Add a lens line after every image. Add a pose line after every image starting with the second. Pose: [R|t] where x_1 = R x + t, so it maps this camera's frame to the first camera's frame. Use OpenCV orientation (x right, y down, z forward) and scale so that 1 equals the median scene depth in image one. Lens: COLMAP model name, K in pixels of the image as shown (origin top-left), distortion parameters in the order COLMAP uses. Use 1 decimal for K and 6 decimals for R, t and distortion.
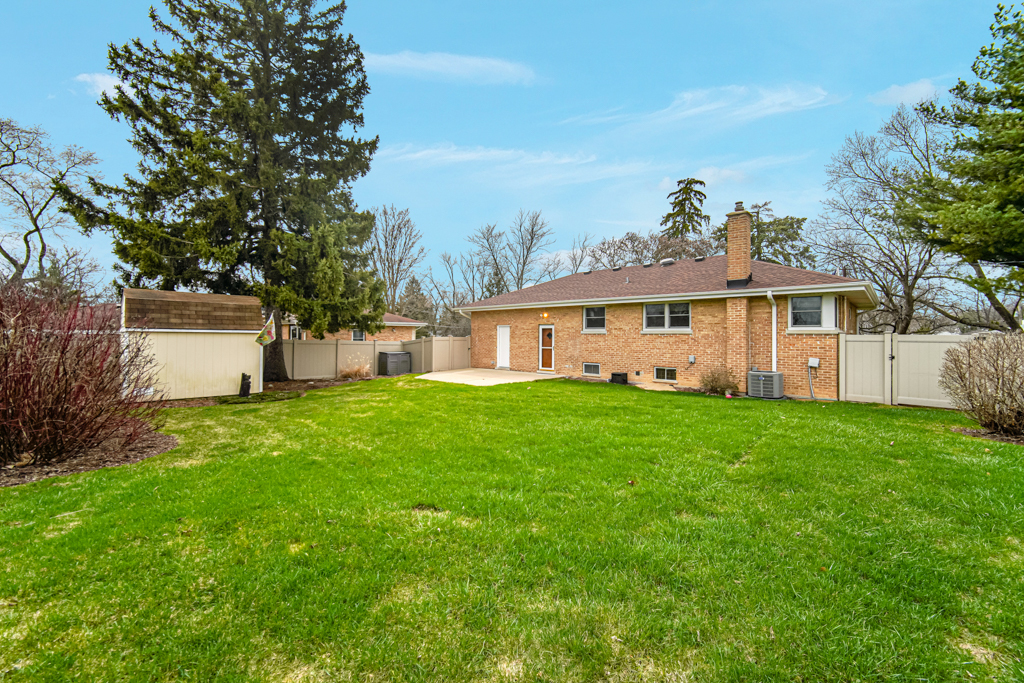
lens RADIAL K [[414.4, 0, 512.0], [0, 414.4, 341.5], [0, 0, 1]] dist [0.000057, 0.000122]
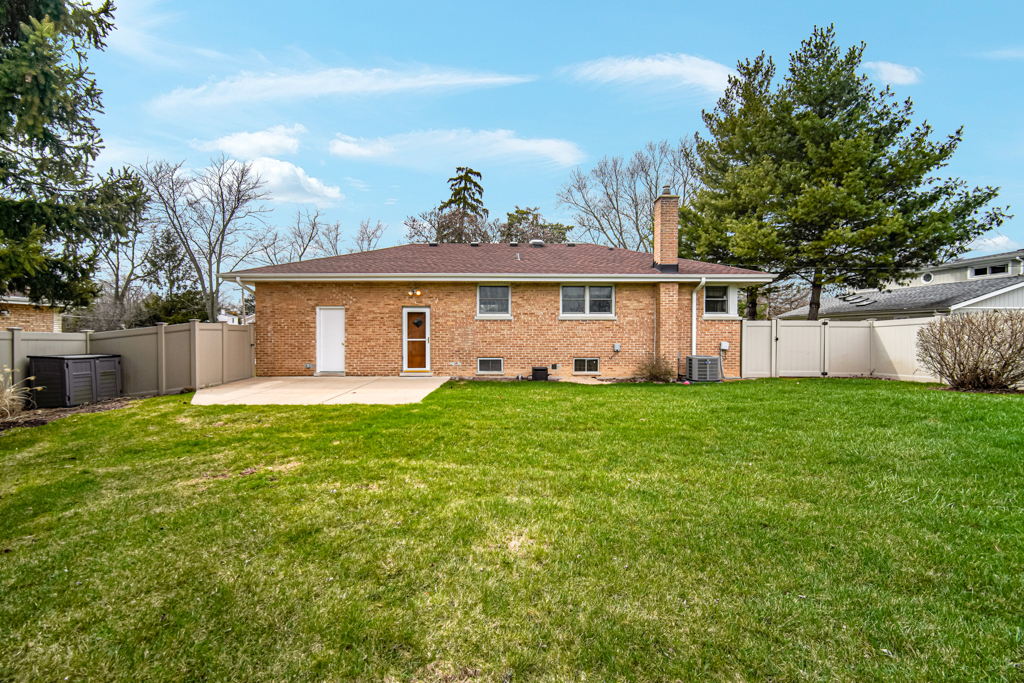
lens RADIAL K [[415.5, 0, 512.0], [0, 415.5, 341.5], [0, 0, 1]] dist [-0.000767, -0.000048]
pose [[0.726760, -0.012073, 0.686786, -0.329365], [0.012946, 0.999909, 0.003878, 0.020453], [-0.686770, 0.006073, 0.726850, 0.431174]]
